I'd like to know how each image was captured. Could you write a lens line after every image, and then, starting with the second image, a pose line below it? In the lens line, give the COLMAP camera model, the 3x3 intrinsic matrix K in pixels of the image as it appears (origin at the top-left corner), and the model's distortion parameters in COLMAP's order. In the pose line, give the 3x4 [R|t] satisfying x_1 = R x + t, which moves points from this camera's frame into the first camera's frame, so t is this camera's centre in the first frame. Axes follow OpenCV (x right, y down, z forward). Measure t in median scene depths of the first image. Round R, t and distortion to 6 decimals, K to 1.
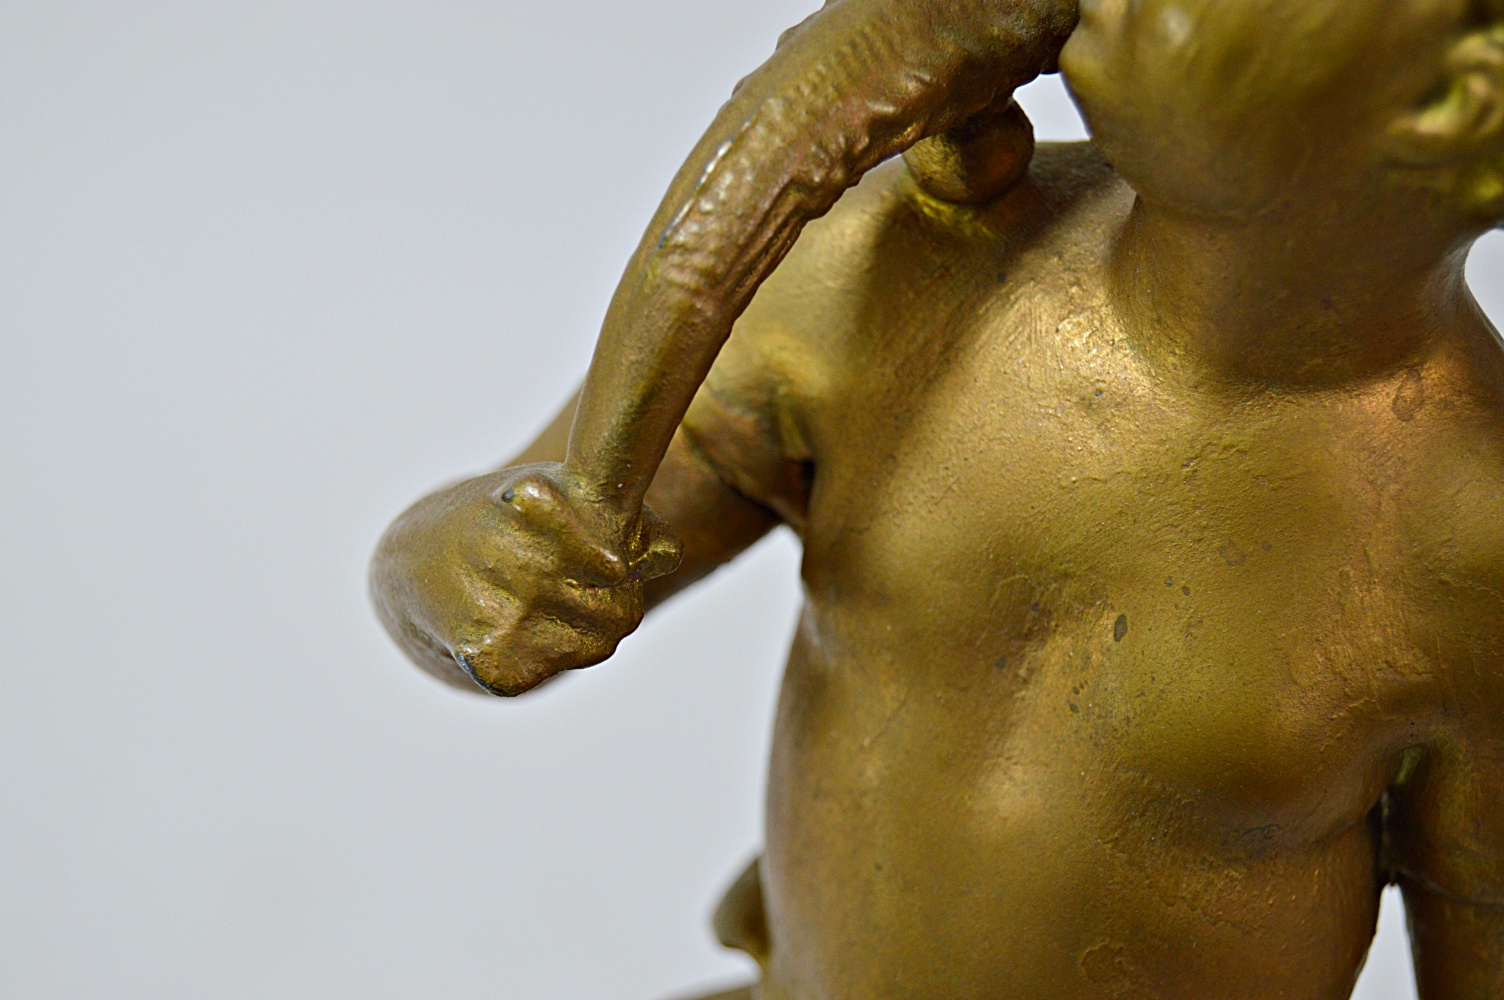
lens RADIAL K [[3271.6, 0, 752.0], [0, 3271.6, 500.0], [0, 0, 1]] dist [0.043748, -0.443439]
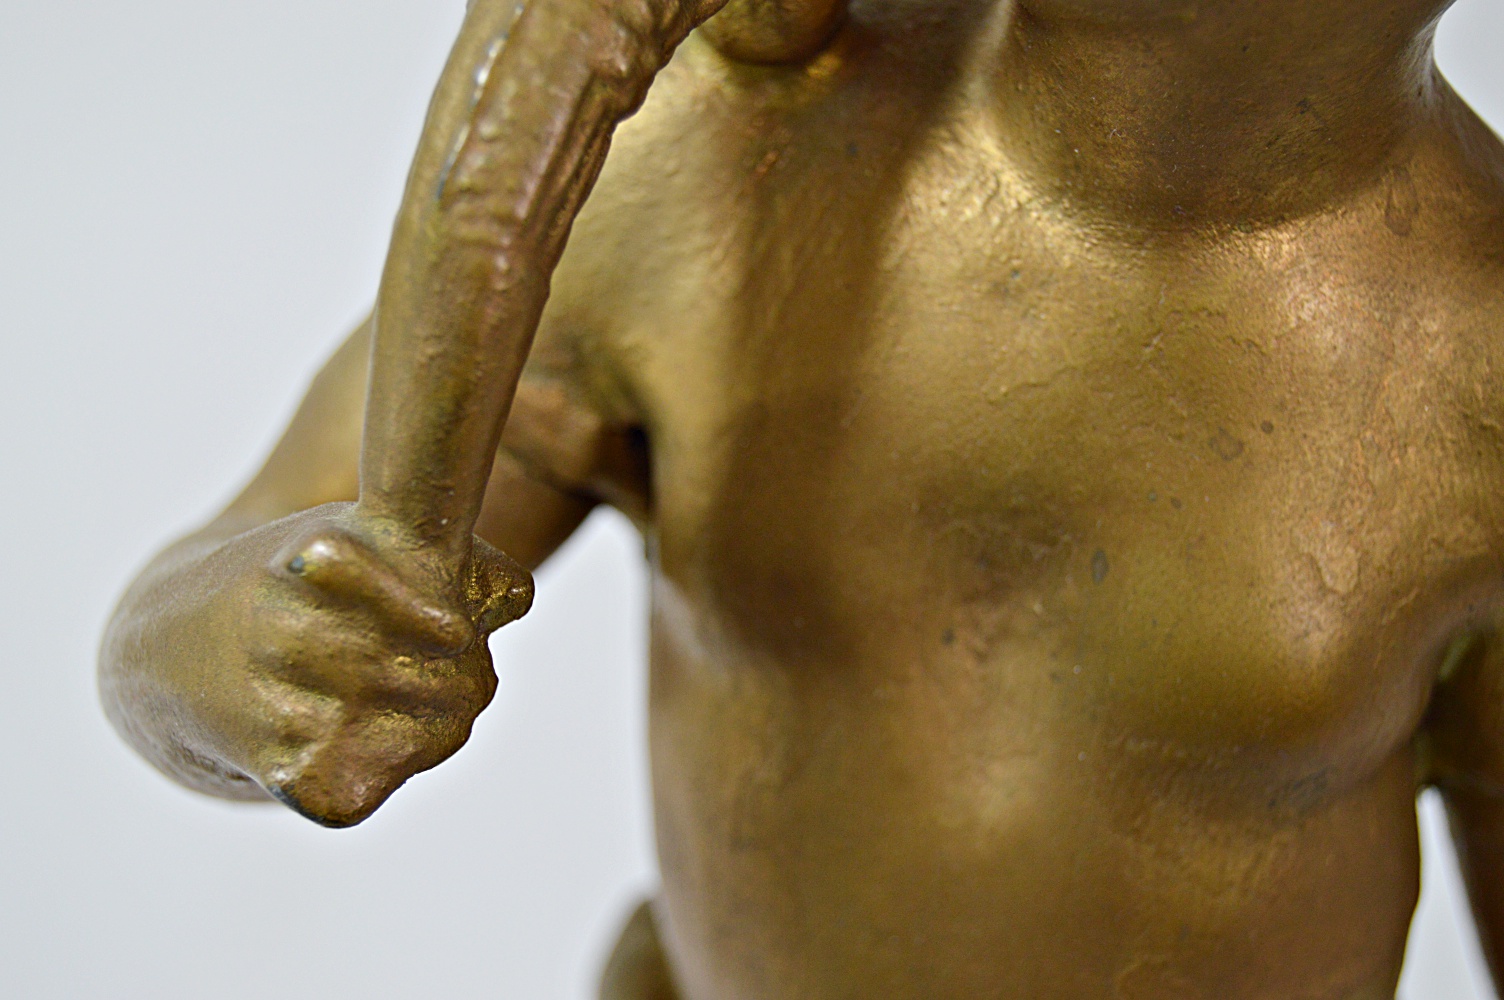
lens RADIAL K [[3271.6, 0, 752.0], [0, 3271.6, 500.0], [0, 0, 1]] dist [0.043748, -0.443439]
pose [[0.970295, -0.199834, 0.136356, -0.071829], [0.192973, 0.979247, 0.061941, -0.041184], [-0.145905, -0.033788, 0.988721, 0.250883]]
